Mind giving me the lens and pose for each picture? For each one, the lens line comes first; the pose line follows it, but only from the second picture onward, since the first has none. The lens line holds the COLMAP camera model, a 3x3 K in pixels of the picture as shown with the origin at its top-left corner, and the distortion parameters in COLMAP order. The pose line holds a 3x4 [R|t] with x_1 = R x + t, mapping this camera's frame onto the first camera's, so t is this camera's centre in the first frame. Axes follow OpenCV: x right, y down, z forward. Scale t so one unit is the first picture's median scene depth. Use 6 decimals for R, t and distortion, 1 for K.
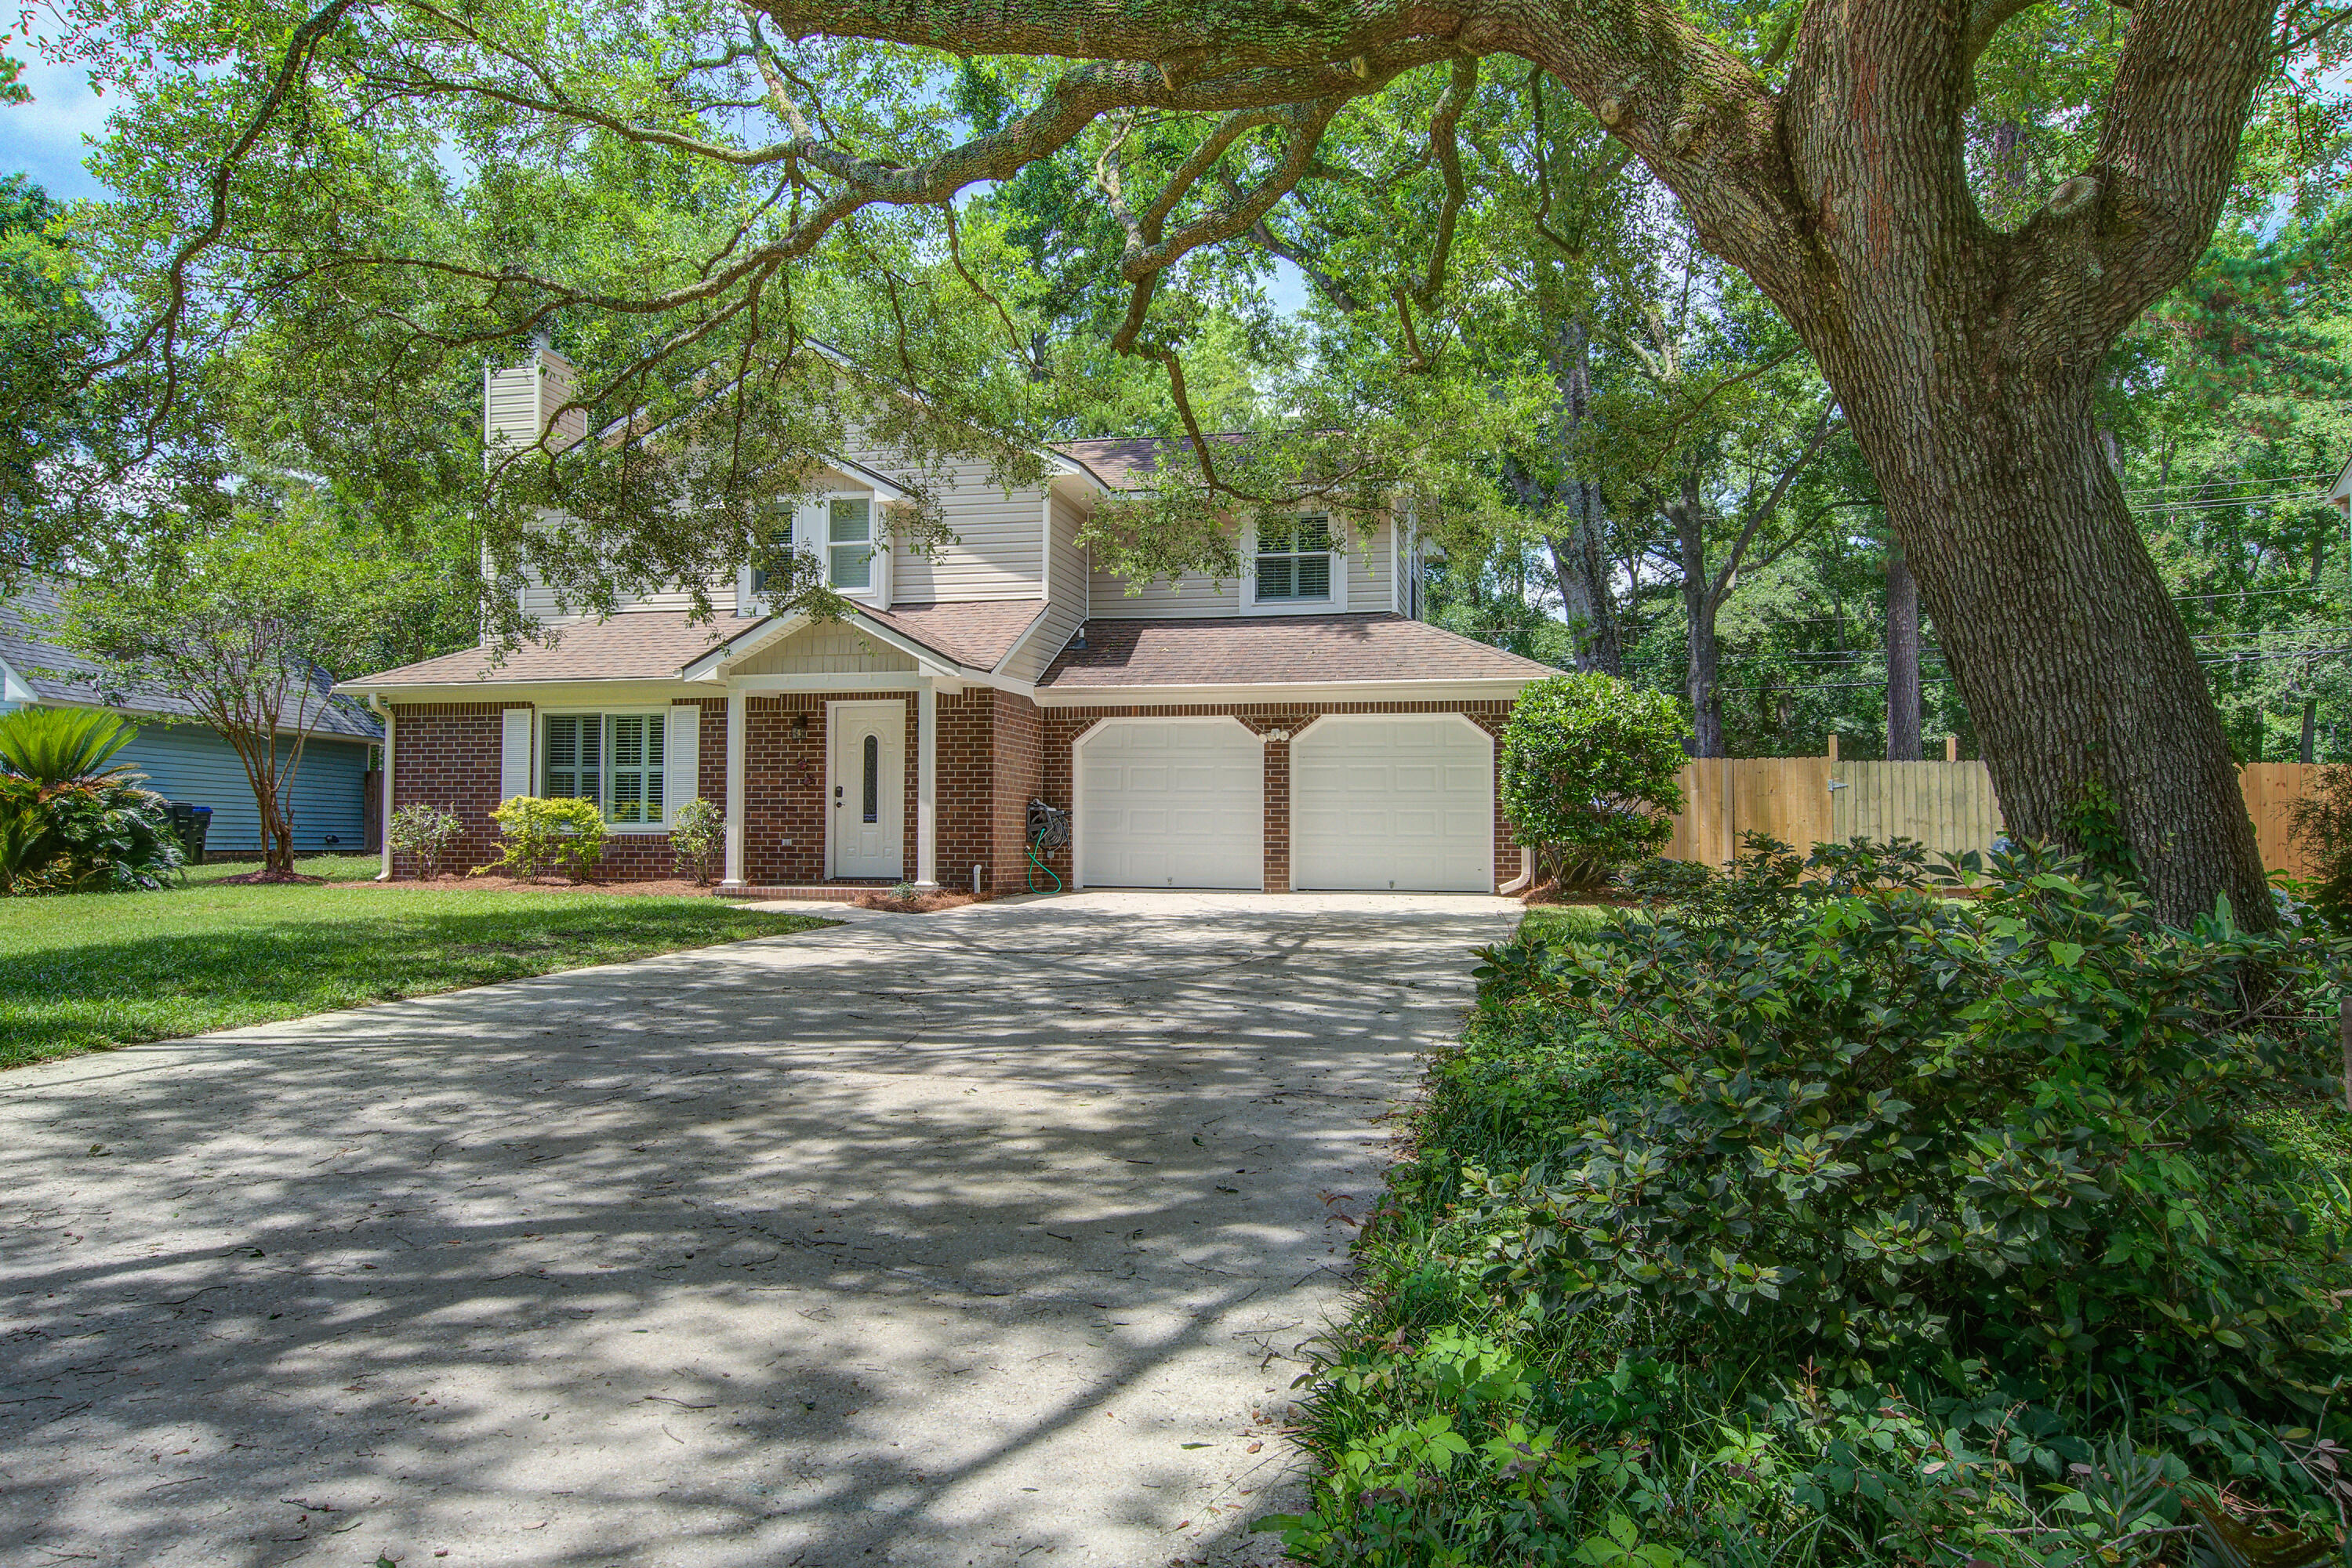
lens RADIAL K [[1696.1, 0, 1176.0], [0, 1696.1, 784.0], [0, 0, 1]] dist [0.006427, 0.000520]
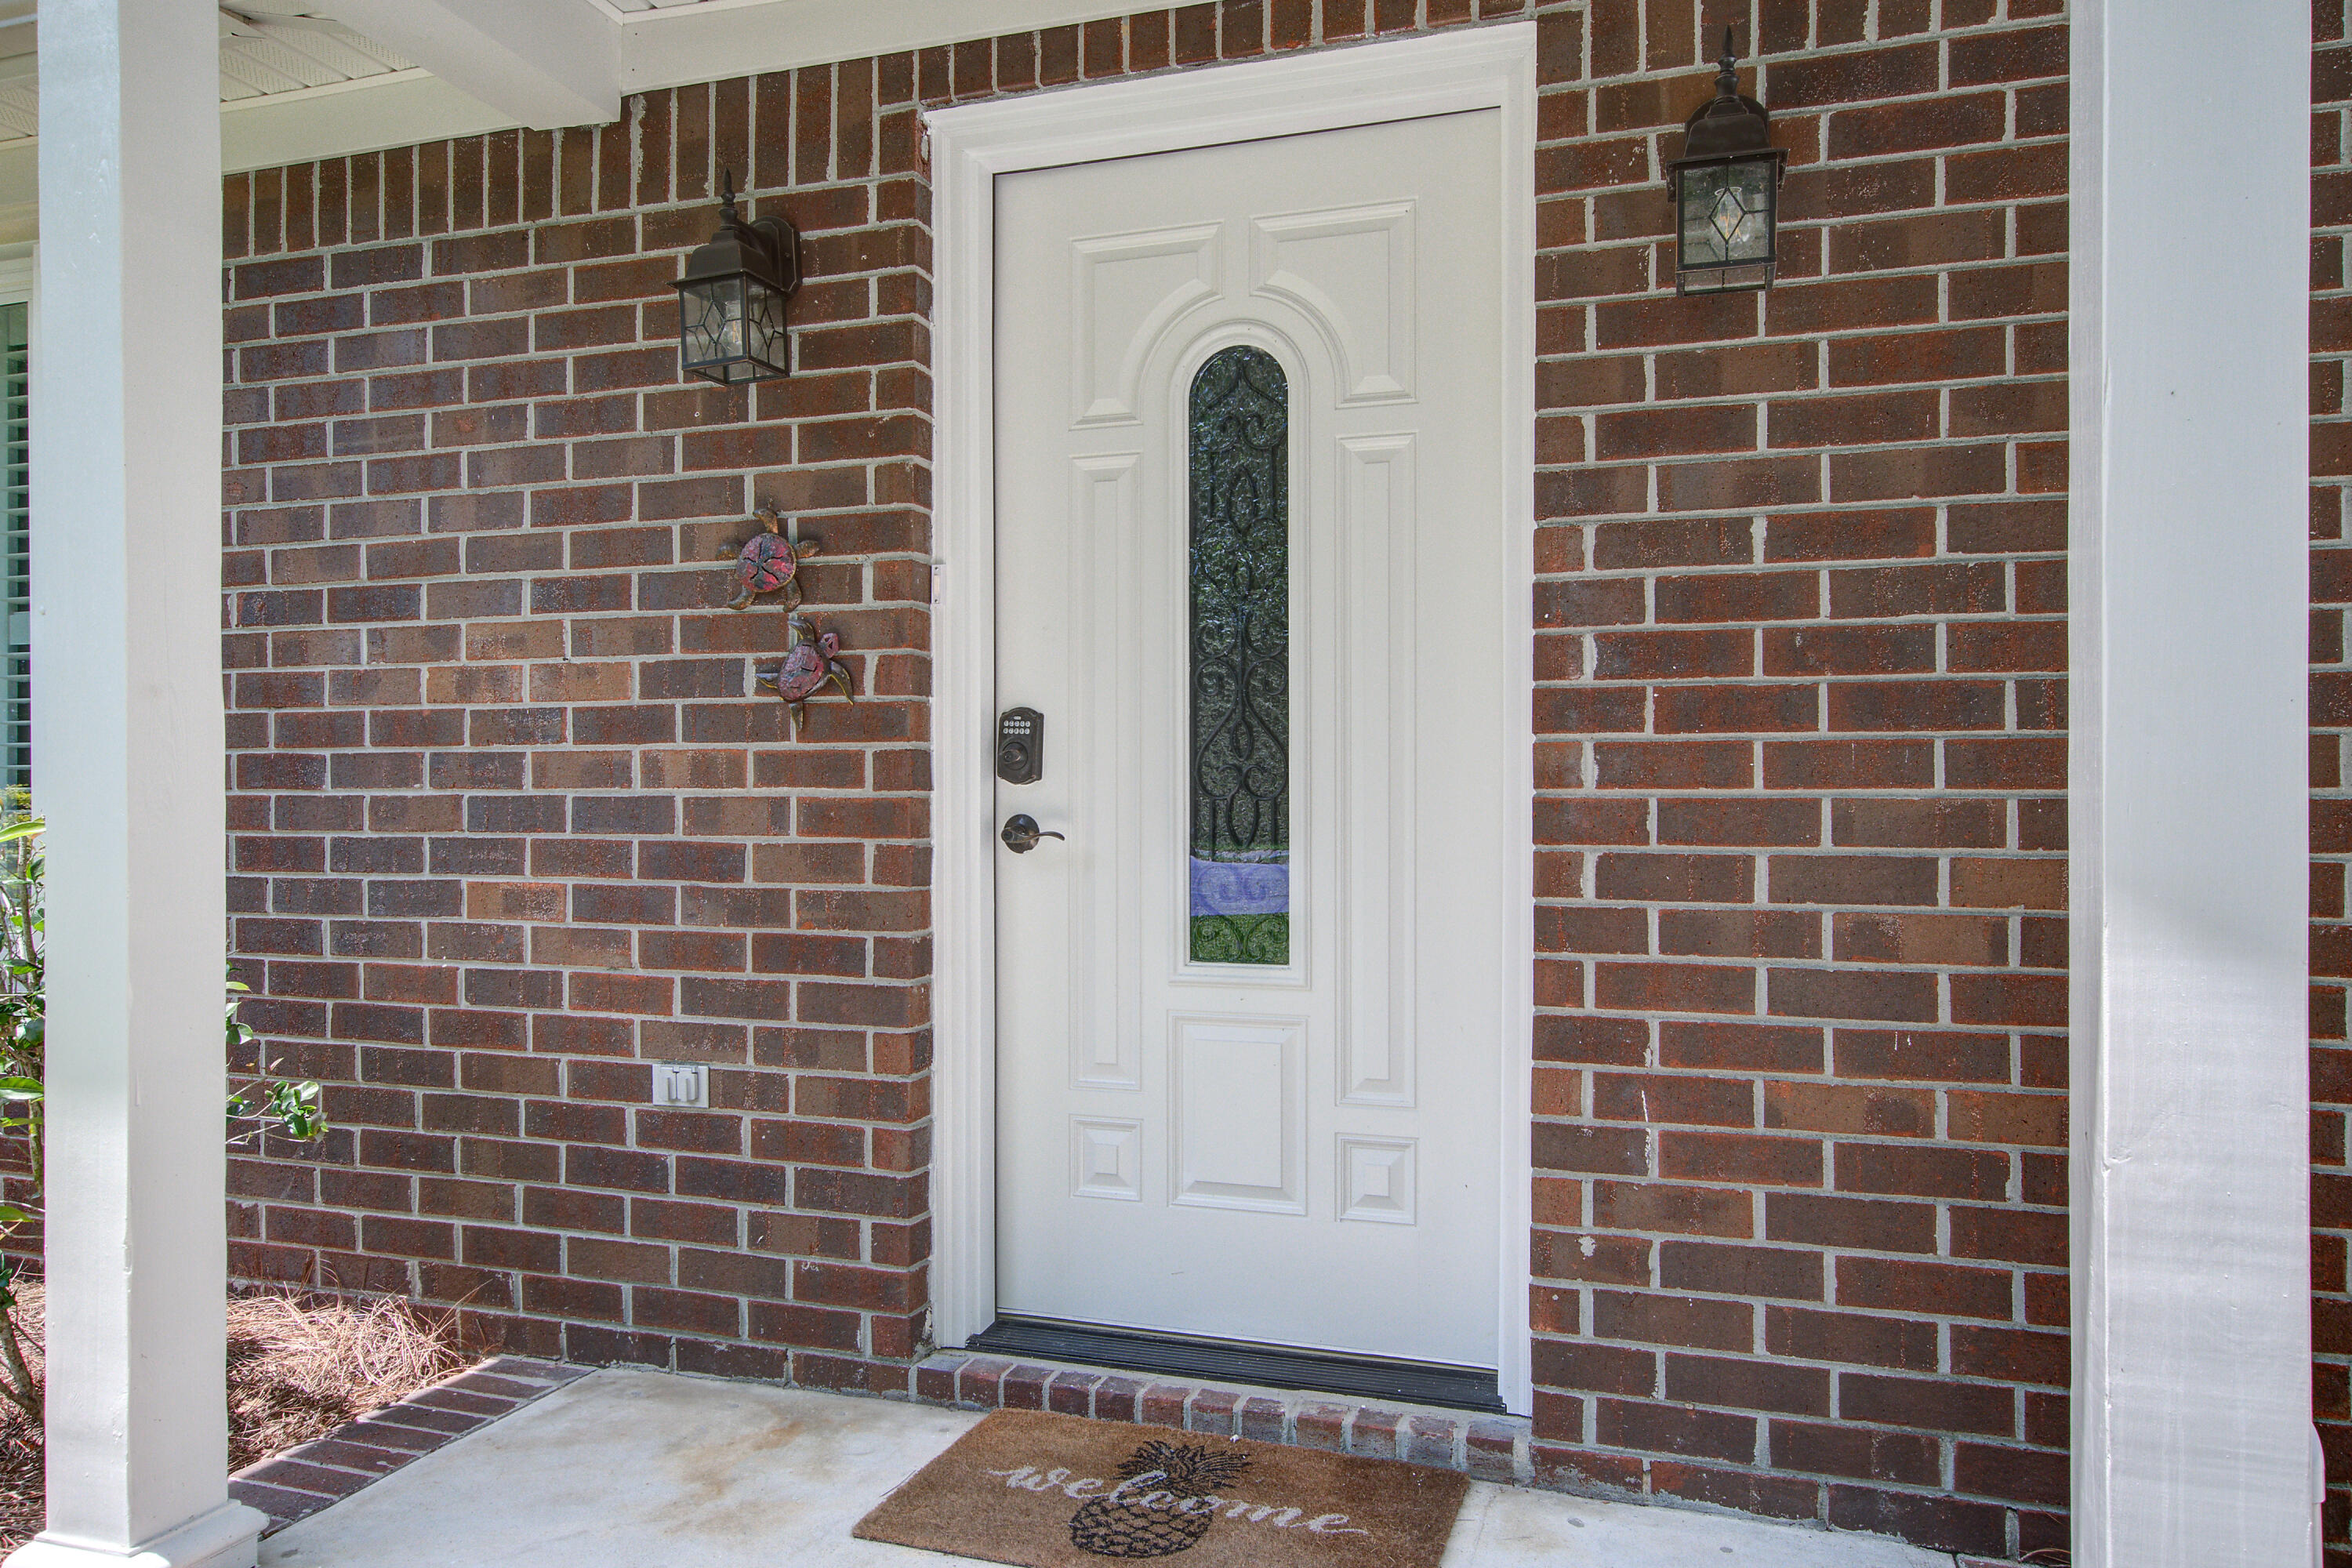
lens RADIAL K [[1696.1, 0, 1176.0], [0, 1696.1, 784.0], [0, 0, 1]] dist [0.006427, 0.000520]
pose [[0.995586, -0.003891, -0.093772, -0.168840], [0.007085, 0.999405, 0.033753, 0.003180], [0.093585, -0.034269, 0.995021, 0.842101]]
